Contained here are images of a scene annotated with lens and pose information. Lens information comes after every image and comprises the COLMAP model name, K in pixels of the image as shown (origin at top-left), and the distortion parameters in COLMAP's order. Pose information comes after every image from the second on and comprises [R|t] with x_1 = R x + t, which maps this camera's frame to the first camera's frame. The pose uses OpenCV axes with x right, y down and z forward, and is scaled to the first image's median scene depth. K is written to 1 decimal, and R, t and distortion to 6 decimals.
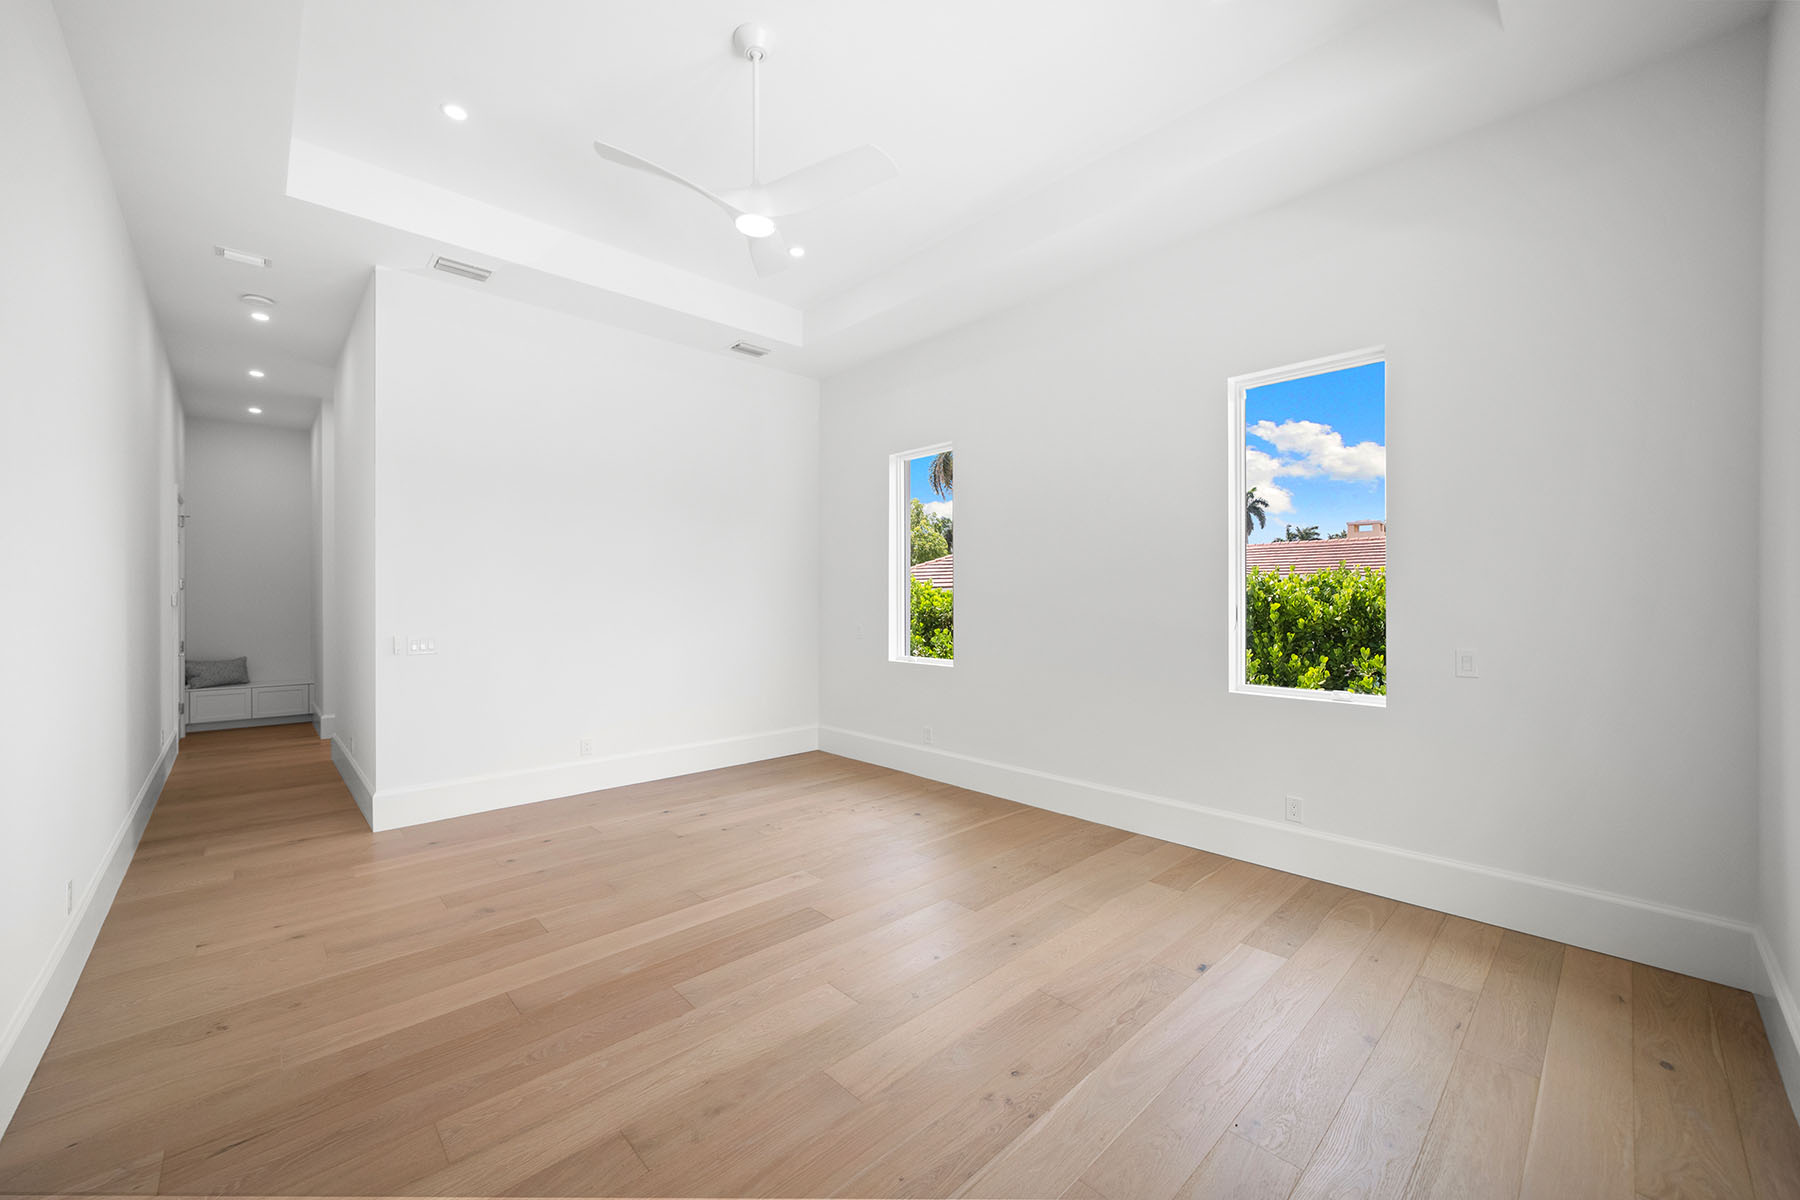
lens RADIAL K [[694.8, 0, 895.7], [0, 694.8, 598.9], [0, 0, 1]] dist [0.003540, 0.000039]
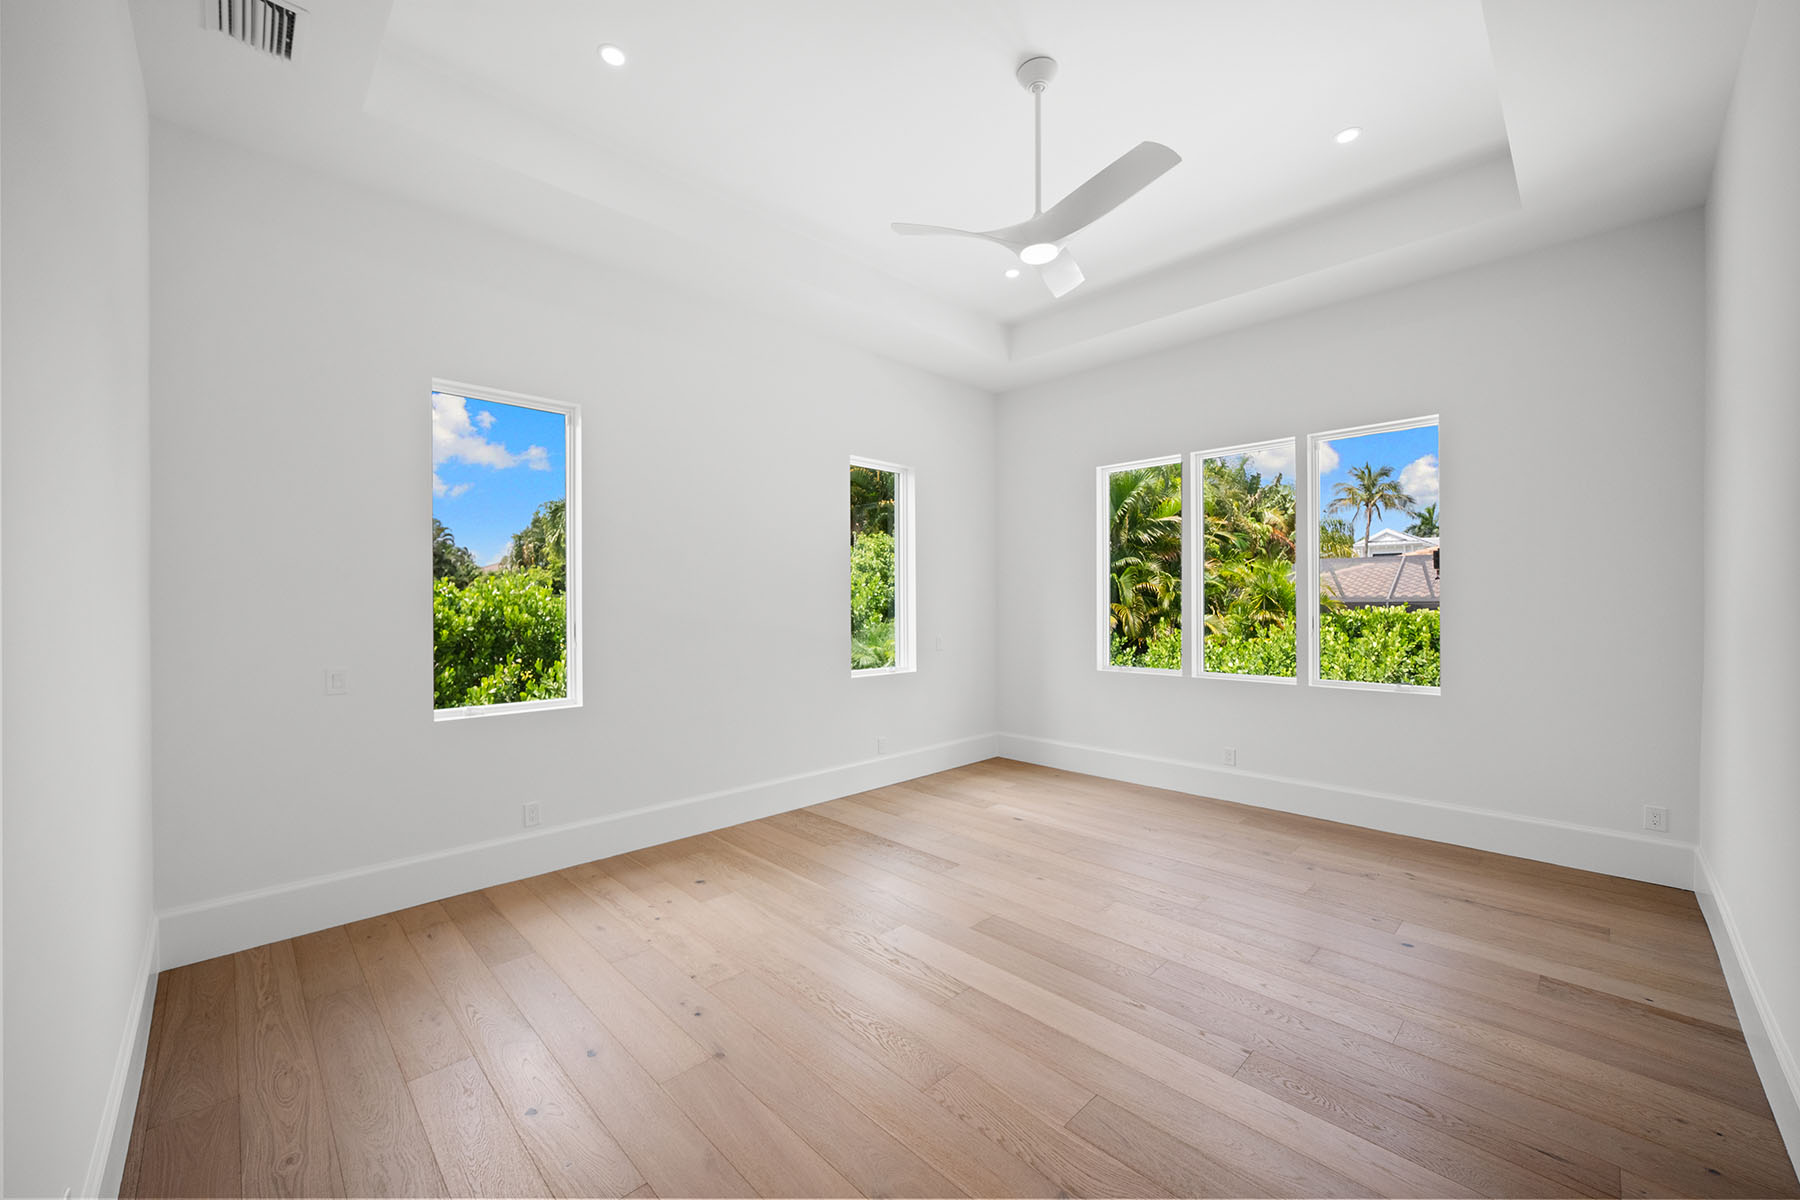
lens RADIAL K [[694.8, 0, 897.4], [0, 694.8, 605.8], [0, 0, 1]] dist [0.003540, 0.000039]
pose [[-0.016577, -0.001320, 0.999862, -0.763096], [0.007651, 0.999970, 0.001447, -0.006427], [-0.999833, 0.007674, -0.016567, 0.777922]]
